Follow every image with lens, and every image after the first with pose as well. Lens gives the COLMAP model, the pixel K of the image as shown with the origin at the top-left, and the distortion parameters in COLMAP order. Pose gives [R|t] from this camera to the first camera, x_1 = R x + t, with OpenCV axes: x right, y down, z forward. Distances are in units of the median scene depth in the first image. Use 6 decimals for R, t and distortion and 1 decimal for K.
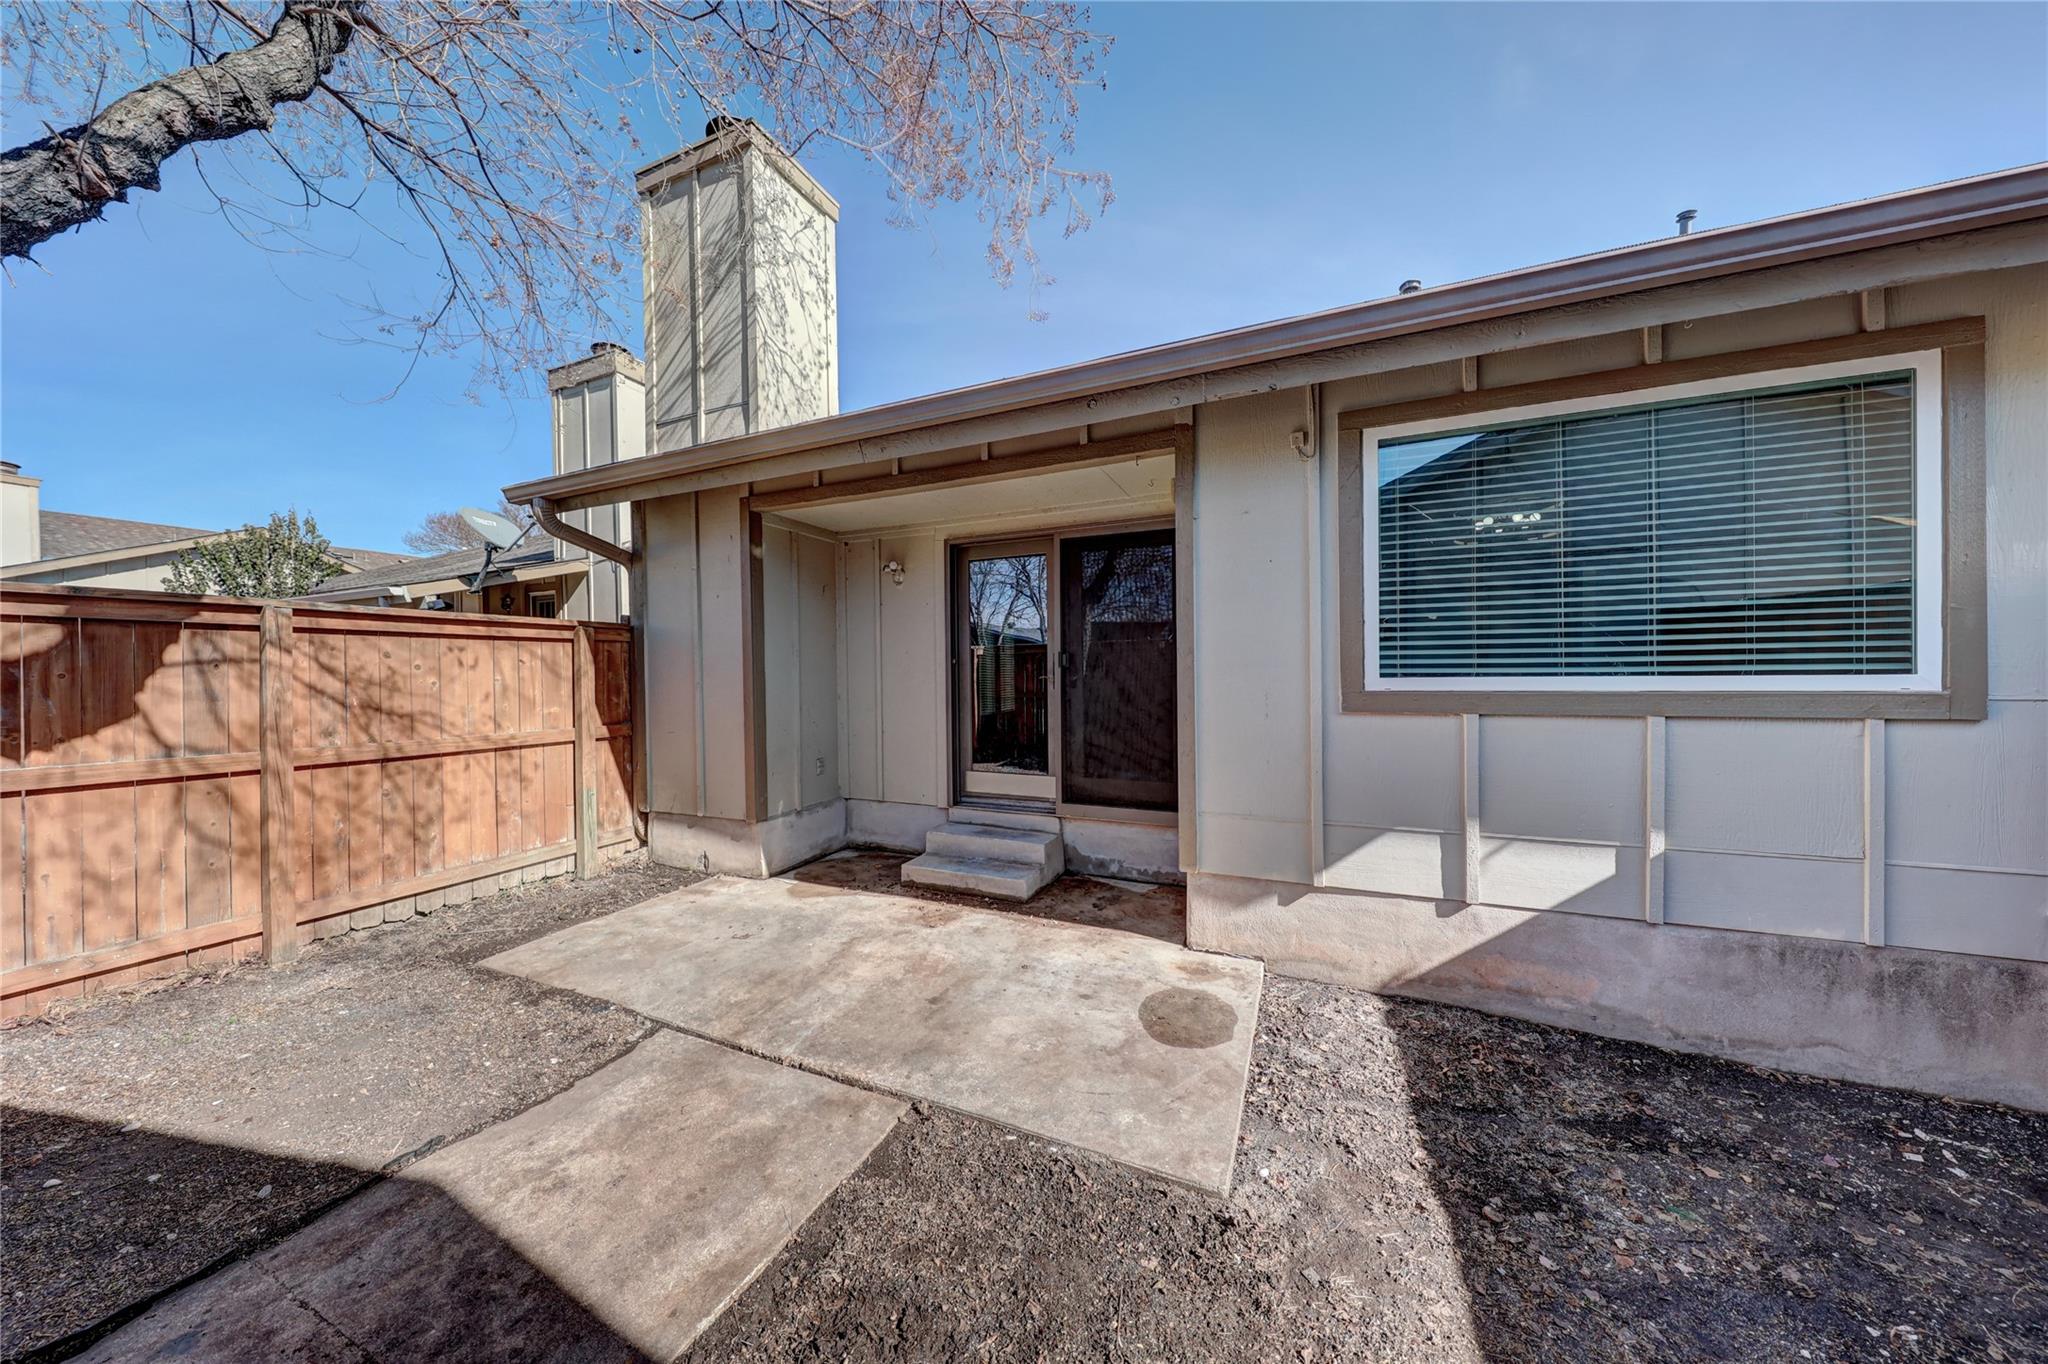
lens RADIAL K [[650.9, 0, 1020.7], [0, 650.9, 680.9], [0, 0, 1]] dist [0.008841, -0.005008]
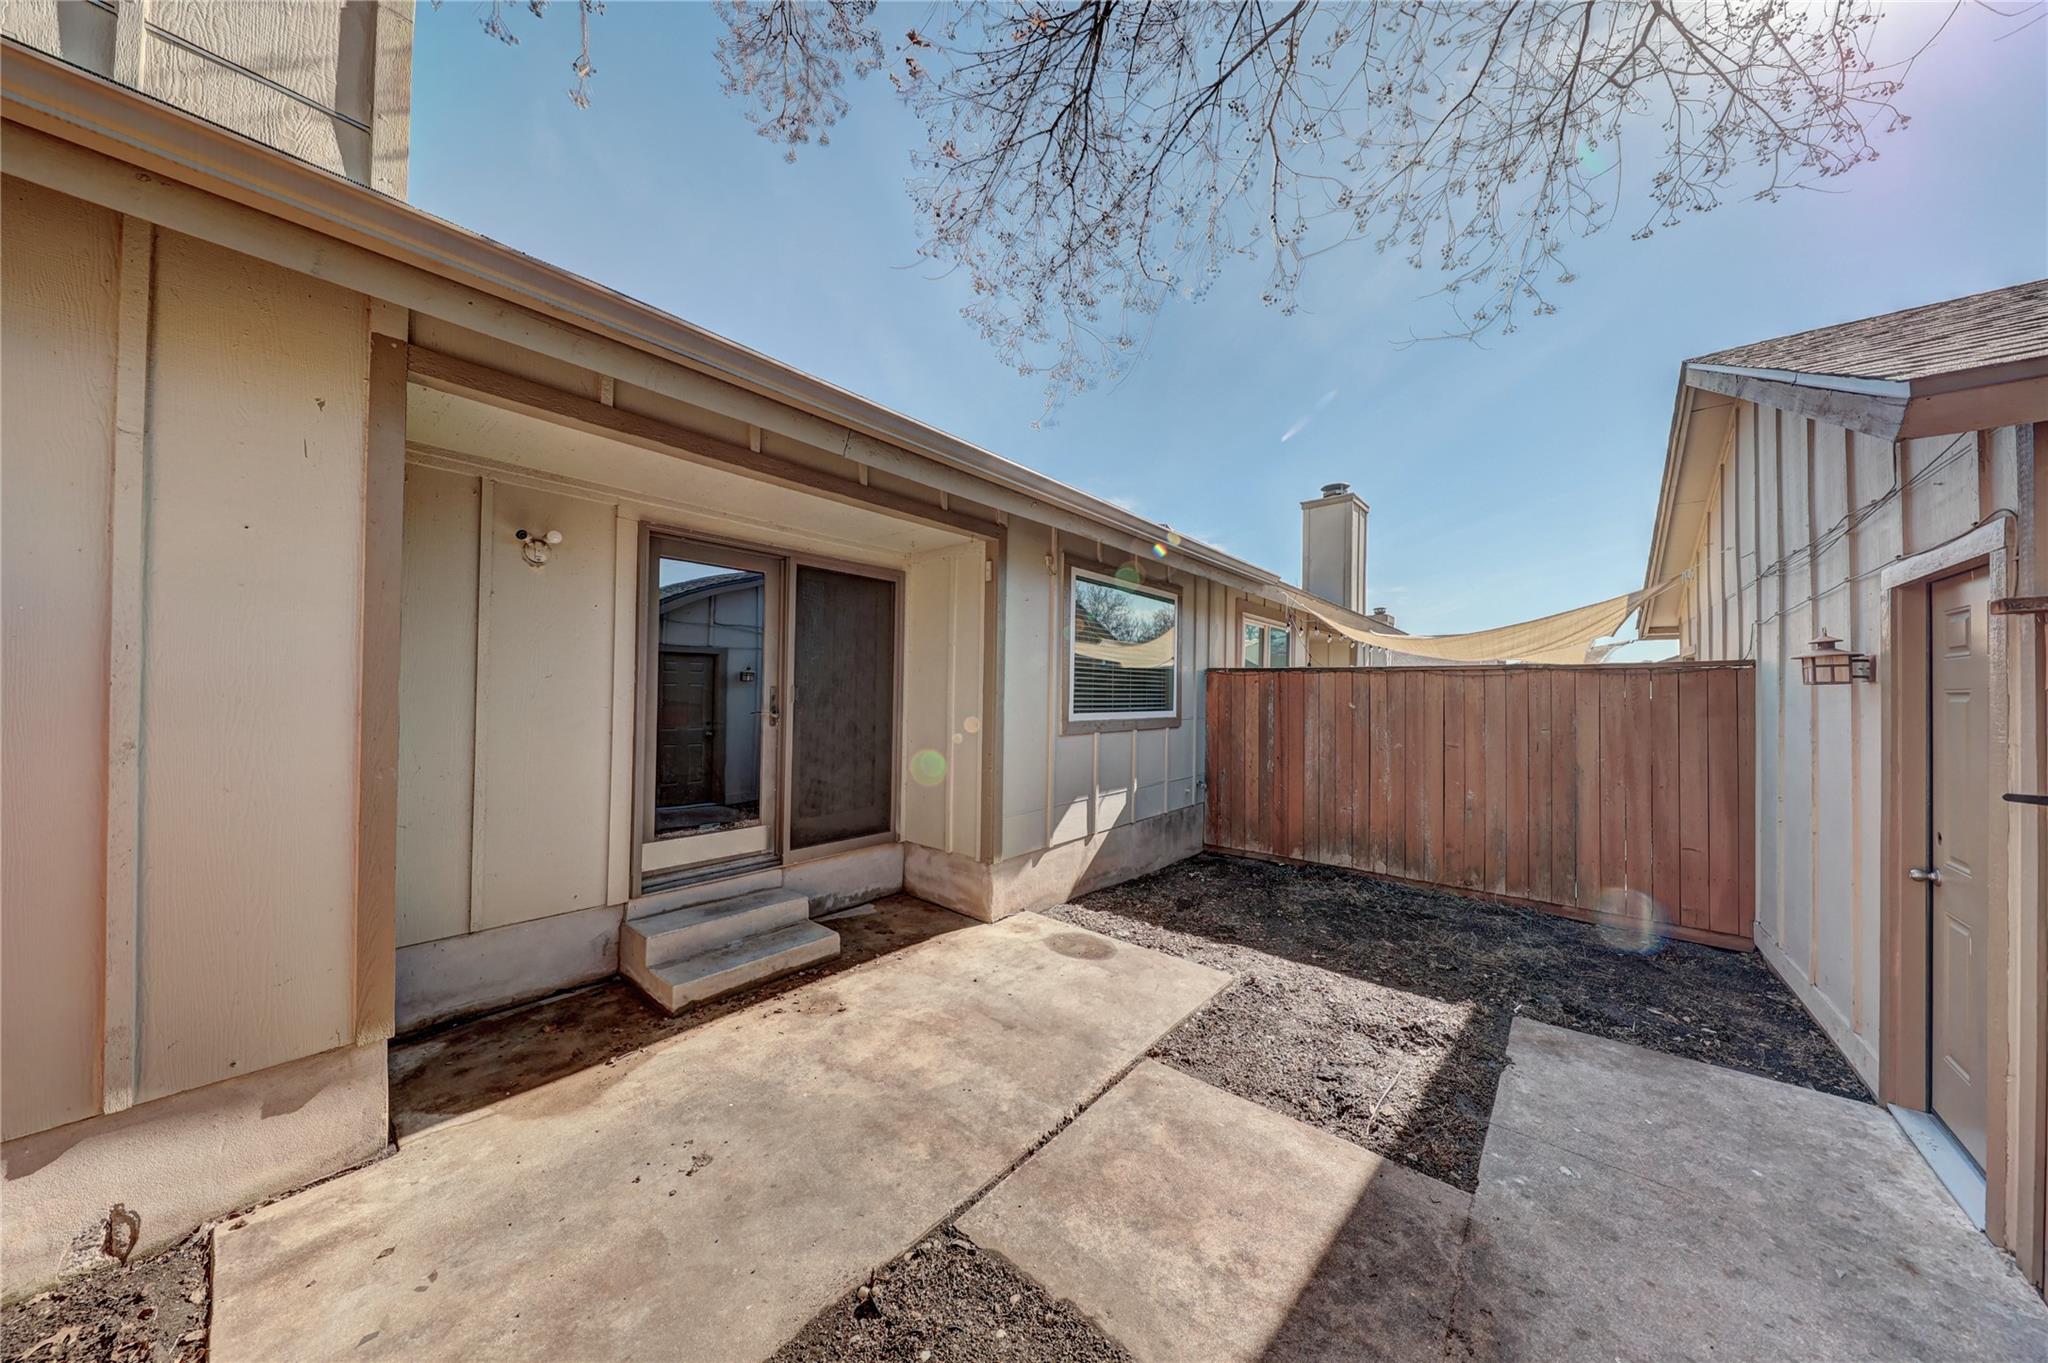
lens RADIAL K [[650.9, 0, 1020.7], [0, 650.9, 680.4], [0, 0, 1]] dist [0.008841, -0.005008]
pose [[0.277721, 0.029643, 0.960204, -1.064765], [-0.005466, 0.999556, -0.029277, -0.037641], [-0.960646, 0.002882, 0.277760, 0.628497]]
